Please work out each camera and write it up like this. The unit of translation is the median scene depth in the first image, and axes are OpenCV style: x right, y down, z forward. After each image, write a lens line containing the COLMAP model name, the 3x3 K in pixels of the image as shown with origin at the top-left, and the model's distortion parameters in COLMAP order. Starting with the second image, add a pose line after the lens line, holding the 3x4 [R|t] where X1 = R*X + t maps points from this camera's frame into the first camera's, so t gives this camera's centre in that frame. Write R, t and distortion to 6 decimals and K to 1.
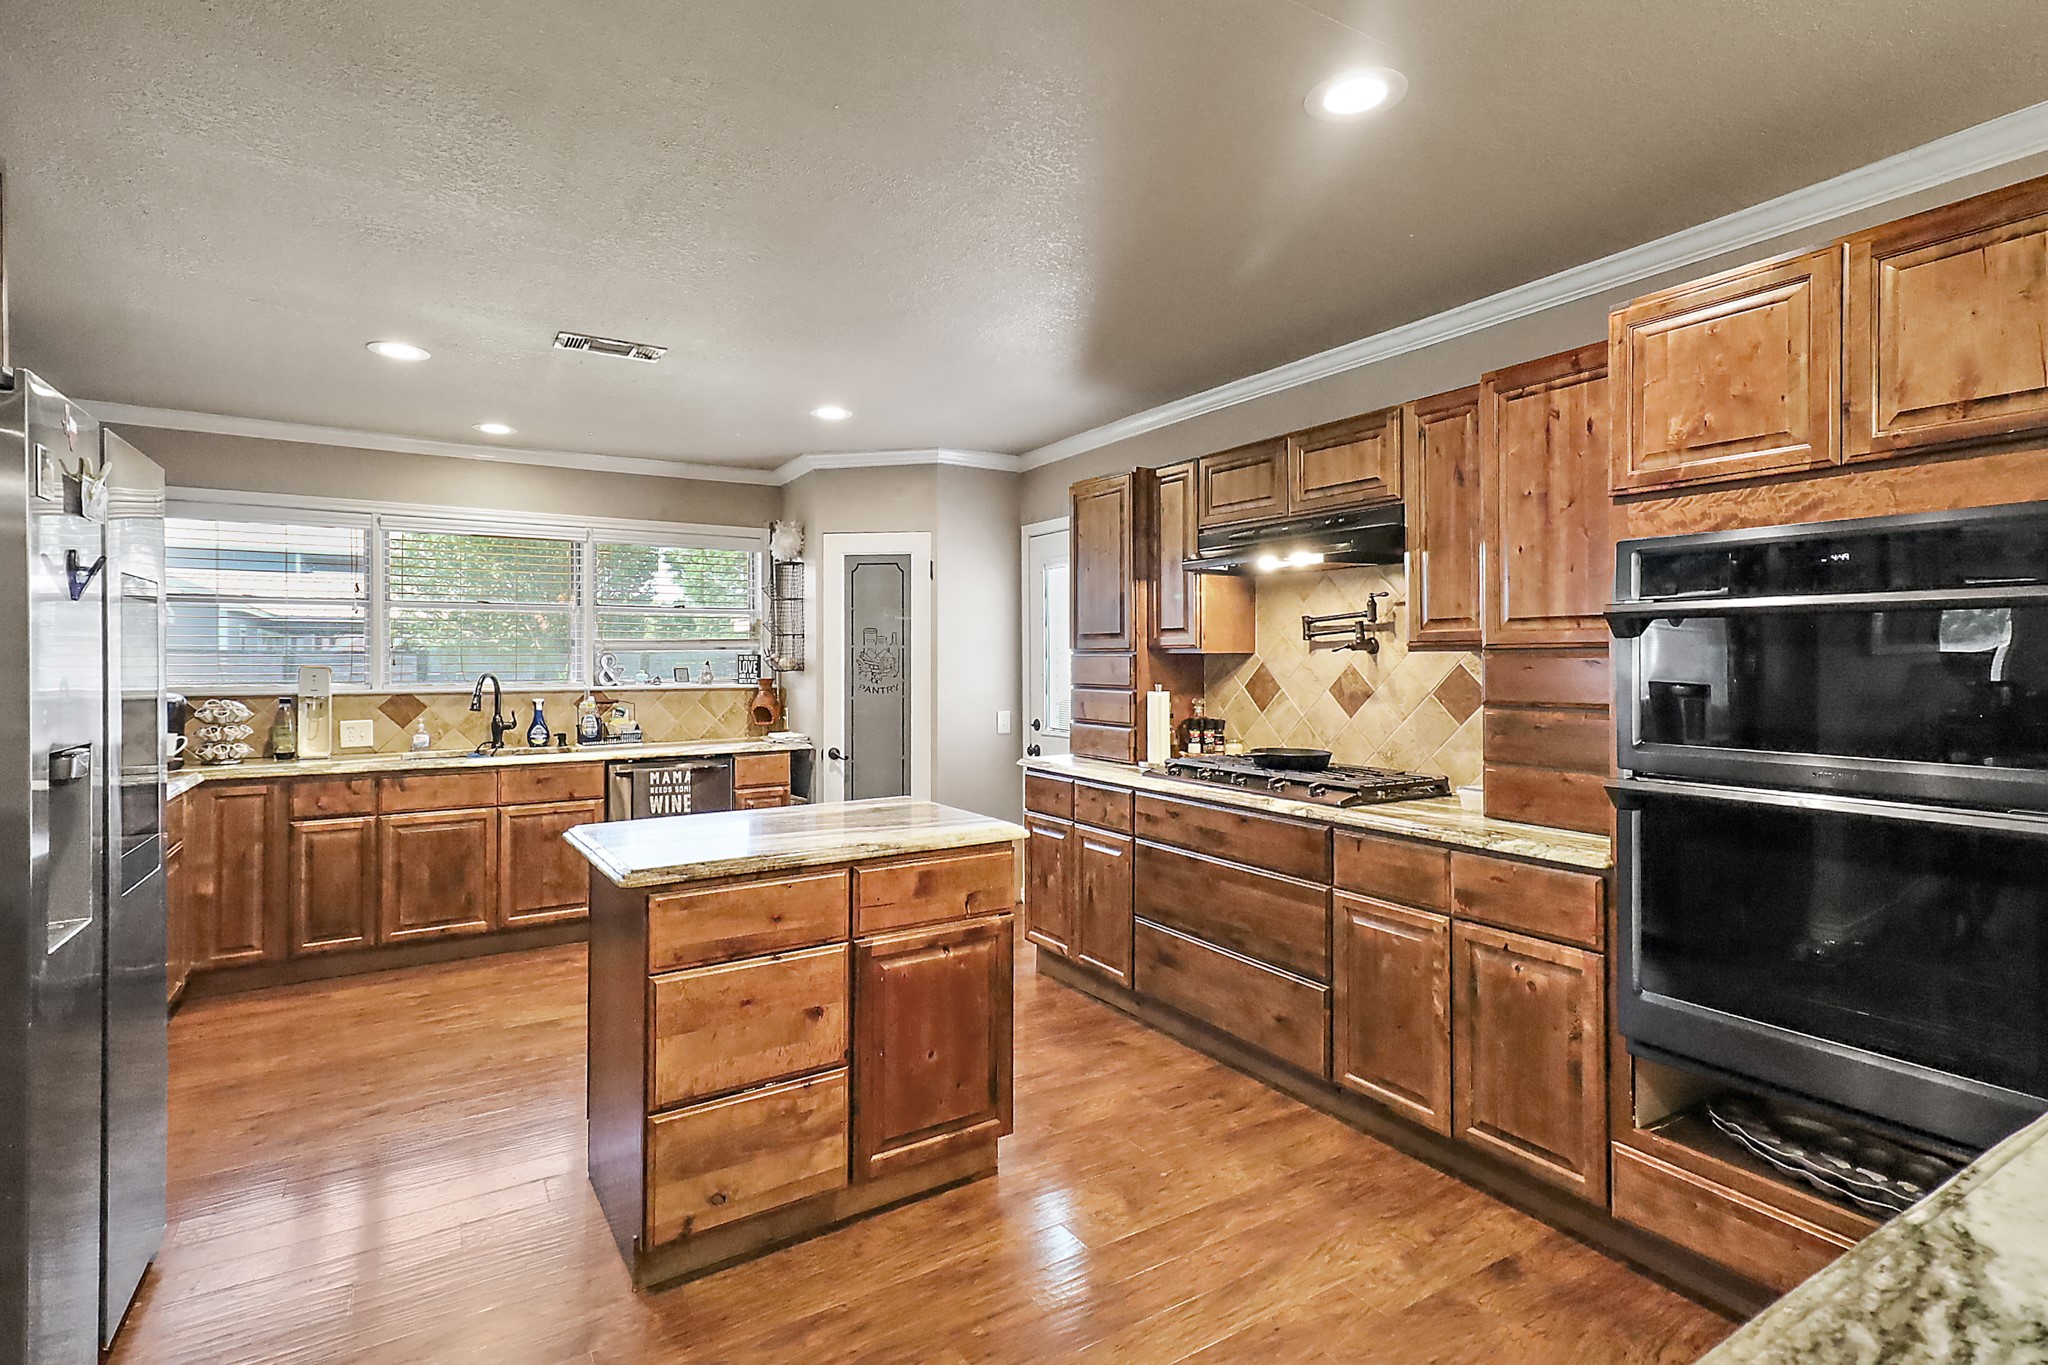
lens RADIAL K [[963.7, 0, 1022.3], [0, 963.7, 652.6], [0, 0, 1]] dist [0.000604, -0.000084]
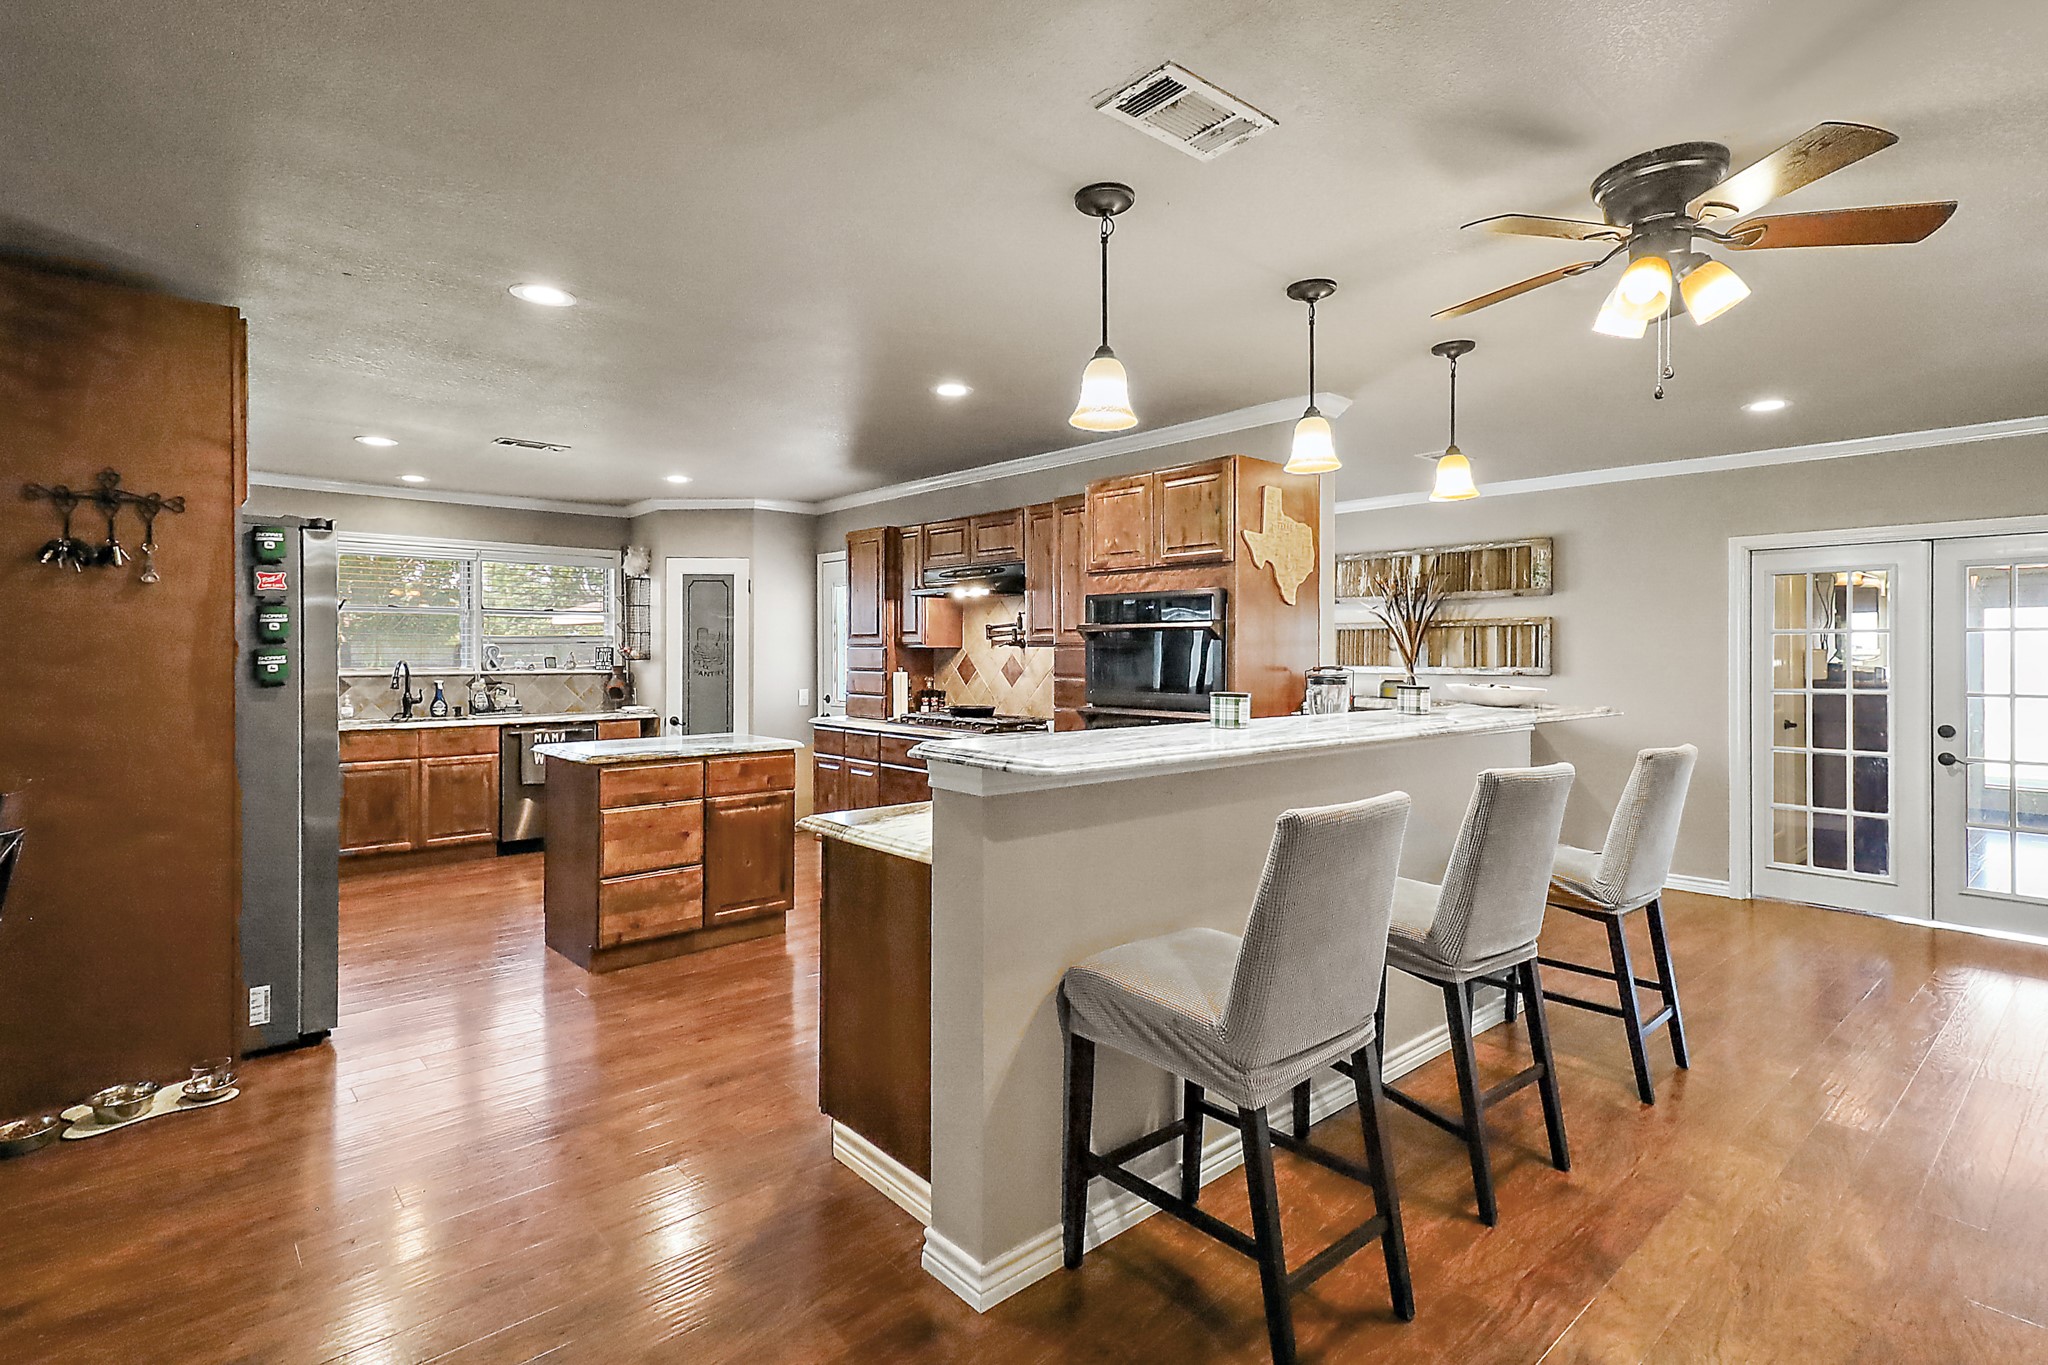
lens RADIAL K [[963.7, 0, 1022.3], [0, 963.7, 652.6], [0, 0, 1]] dist [0.000604, -0.000084]
pose [[0.983596, 0.002773, 0.180366, 0.053018], [-0.003795, 0.999979, 0.005323, -0.000037], [-0.180347, -0.005920, 0.983585, -0.546724]]
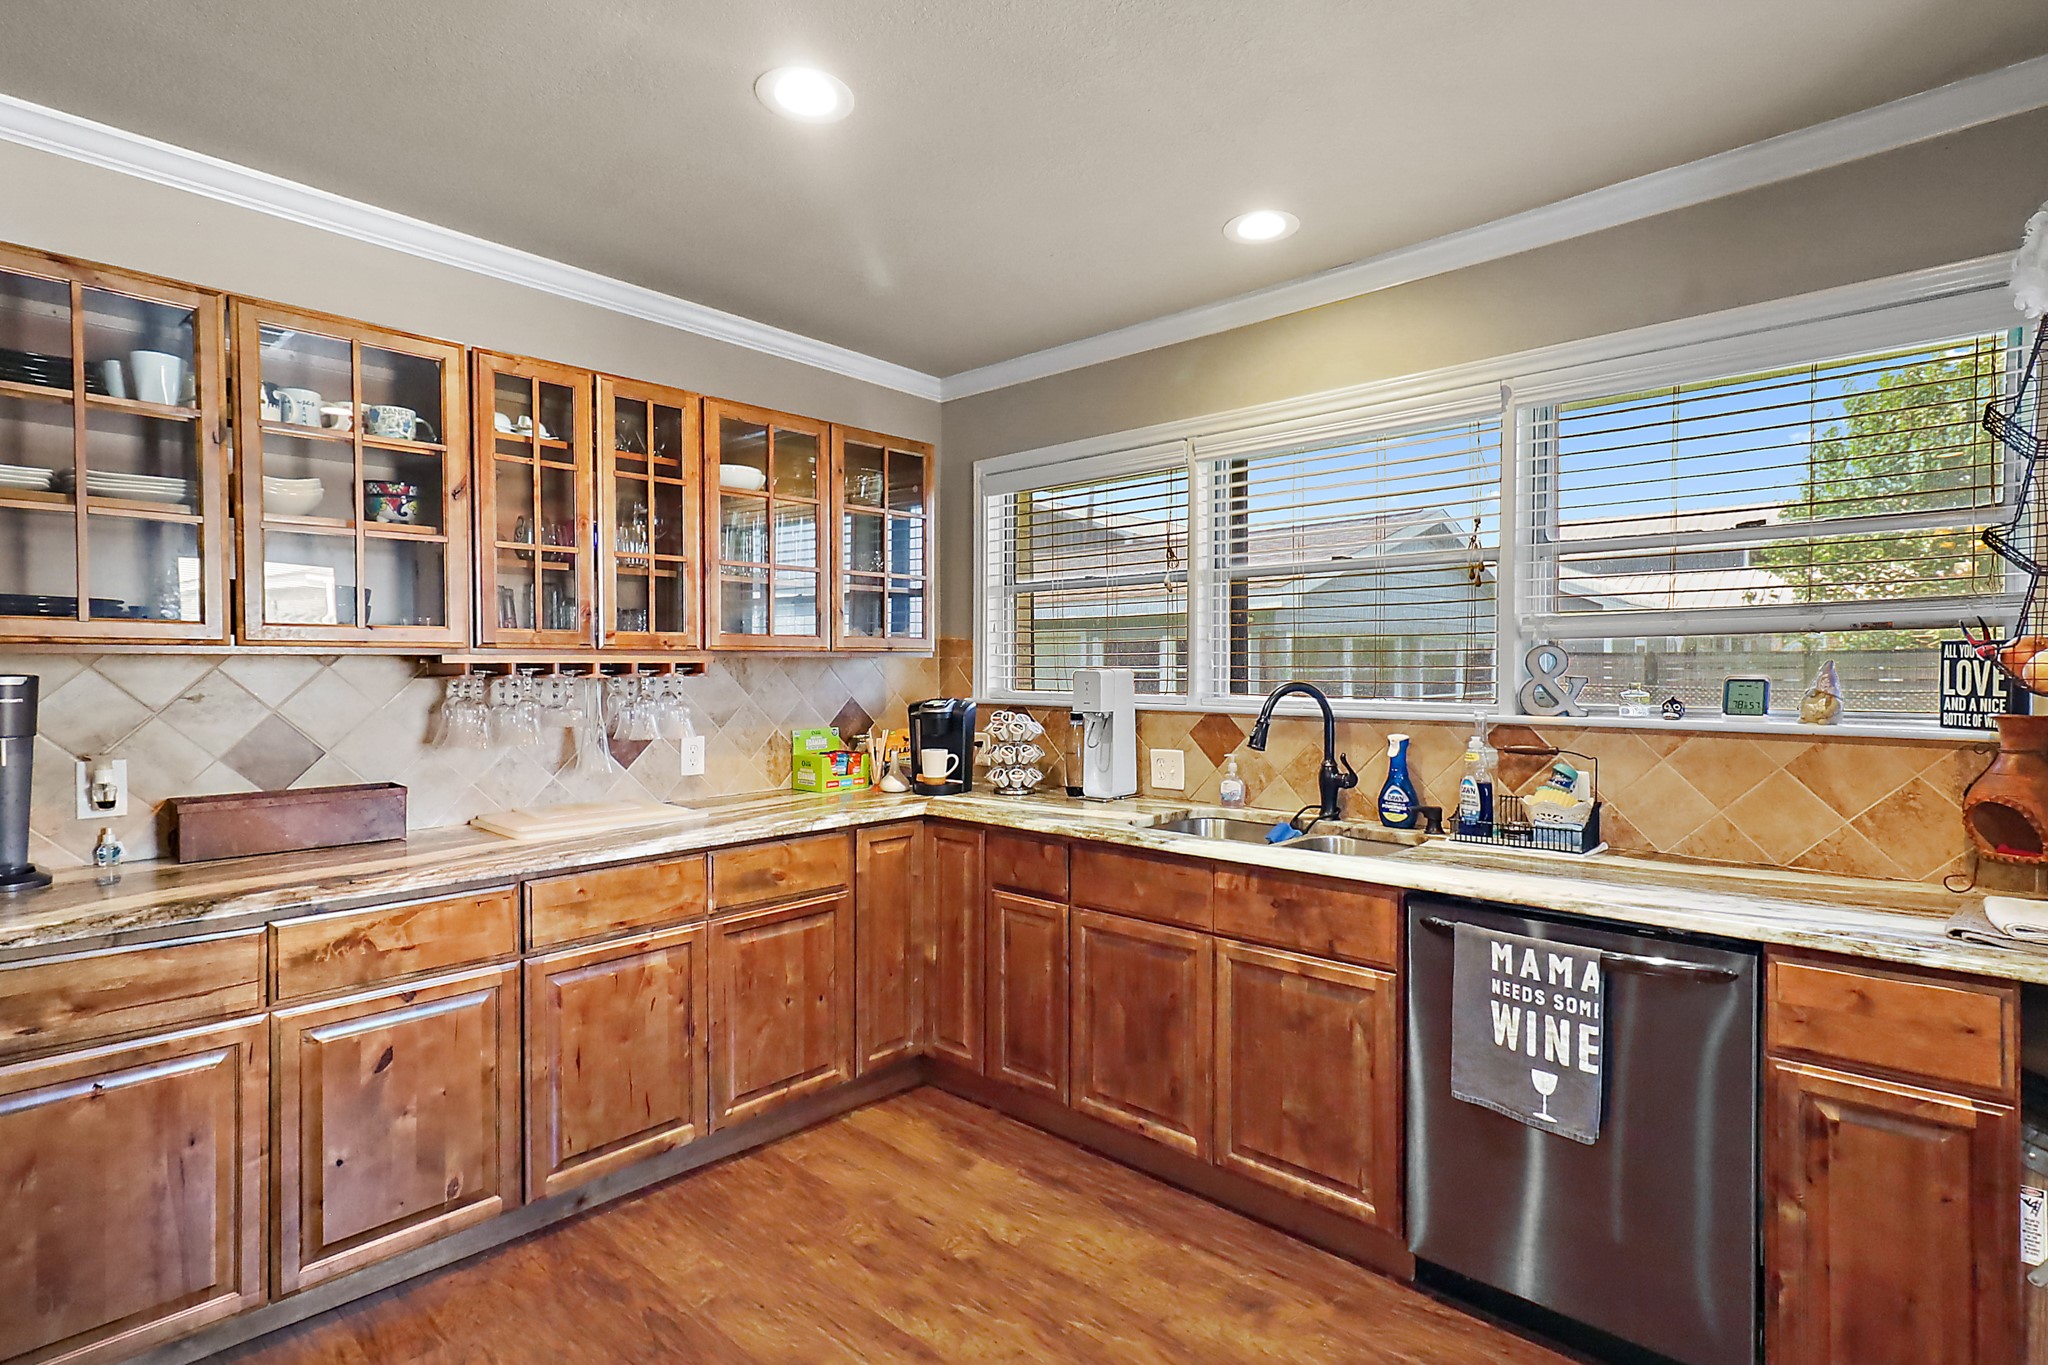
lens RADIAL K [[998.2, 0, 1022.1], [0, 998.2, 685.2], [0, 0, 1]] dist [0.001936, 0.000180]
pose [[0.273096, 0.021814, -0.961739, -0.052944], [0.004471, 0.999703, 0.023945, 0.009395], [0.961976, -0.010839, 0.272917, 0.832182]]
